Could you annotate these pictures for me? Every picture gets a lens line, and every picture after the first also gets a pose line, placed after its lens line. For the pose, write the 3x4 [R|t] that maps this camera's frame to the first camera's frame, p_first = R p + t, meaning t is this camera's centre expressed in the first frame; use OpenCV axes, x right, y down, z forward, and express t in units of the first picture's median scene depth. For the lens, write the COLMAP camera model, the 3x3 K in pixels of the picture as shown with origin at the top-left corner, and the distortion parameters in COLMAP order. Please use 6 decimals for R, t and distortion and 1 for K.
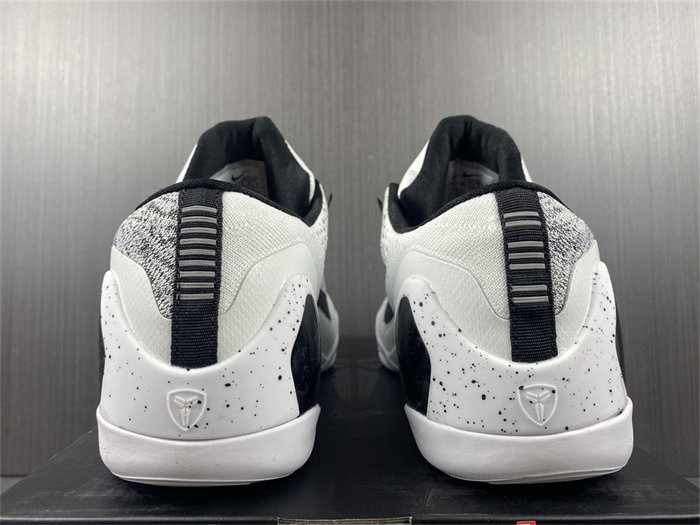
lens RADIAL K [[593.7, 0, 346.6], [0, 593.7, 259.1], [0, 0, 1]] dist [-0.013635, 0.003723]
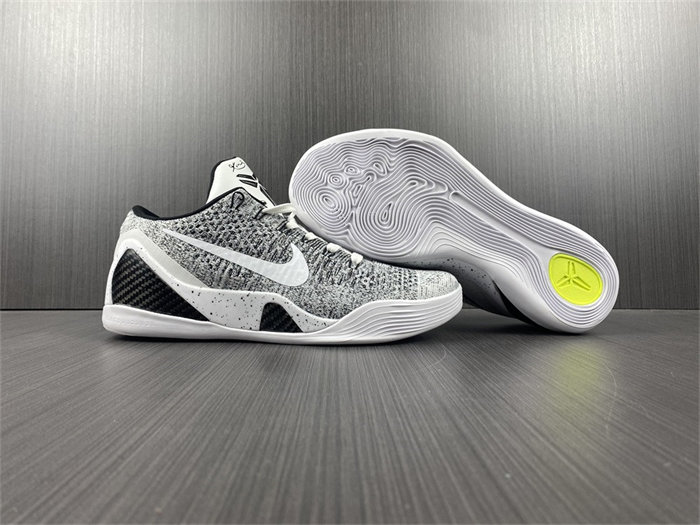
lens RADIAL K [[593.7, 0, 351.9], [0, 593.7, 264.5], [0, 0, 1]] dist [-0.013635, 0.003723]
pose [[0.999296, 0.003491, 0.037343, -0.022914], [-0.003296, 0.999981, -0.005291, 0.264833], [-0.037361, 0.005164, 0.999289, -0.271213]]
